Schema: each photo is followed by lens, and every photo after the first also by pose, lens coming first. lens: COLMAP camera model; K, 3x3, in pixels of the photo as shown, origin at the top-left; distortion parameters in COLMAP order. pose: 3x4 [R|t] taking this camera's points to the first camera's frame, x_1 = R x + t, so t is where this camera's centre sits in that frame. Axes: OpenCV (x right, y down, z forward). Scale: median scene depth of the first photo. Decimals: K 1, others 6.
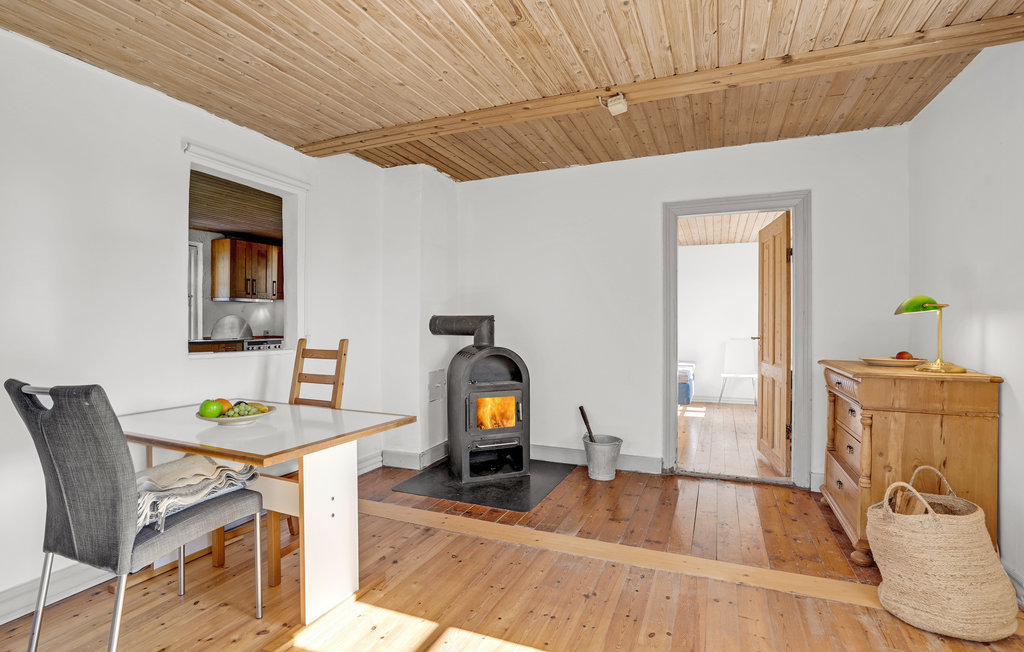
lens RADIAL K [[483.8, 0, 512.0], [0, 483.8, 326.0], [0, 0, 1]] dist [0.000968, 0.000080]
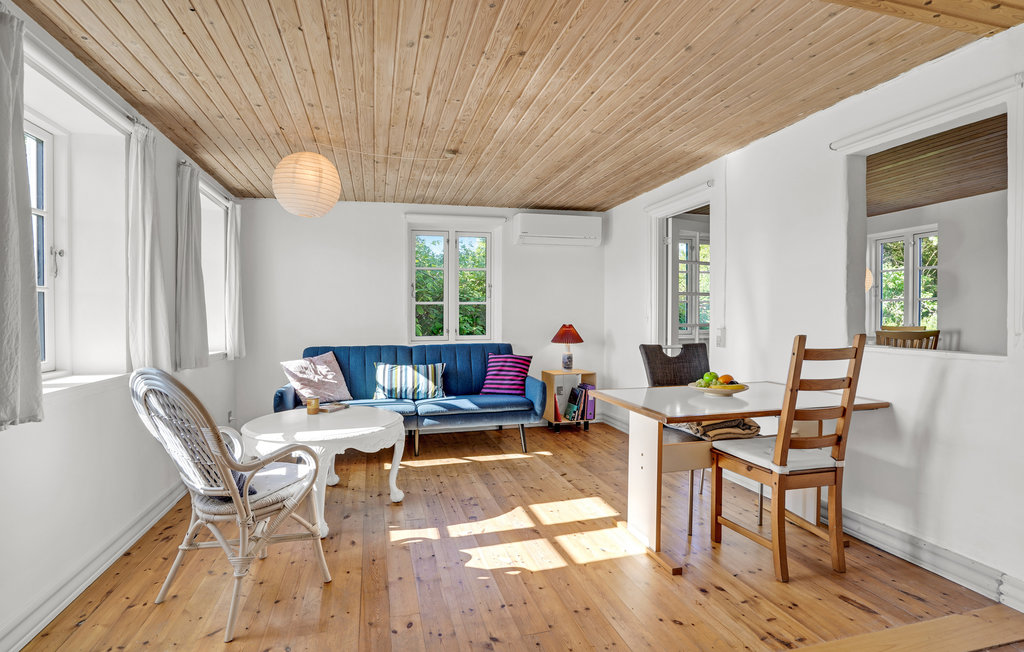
lens RADIAL K [[508.8, 0, 510.4], [0, 508.8, 298.5], [0, 0, 1]] dist [0.001468, 0.000214]
pose [[-0.783588, -0.009146, -0.621213, 0.704843], [0.004098, 0.999794, -0.019889, -0.021412], [0.621267, -0.018130, -0.783389, 1.760031]]
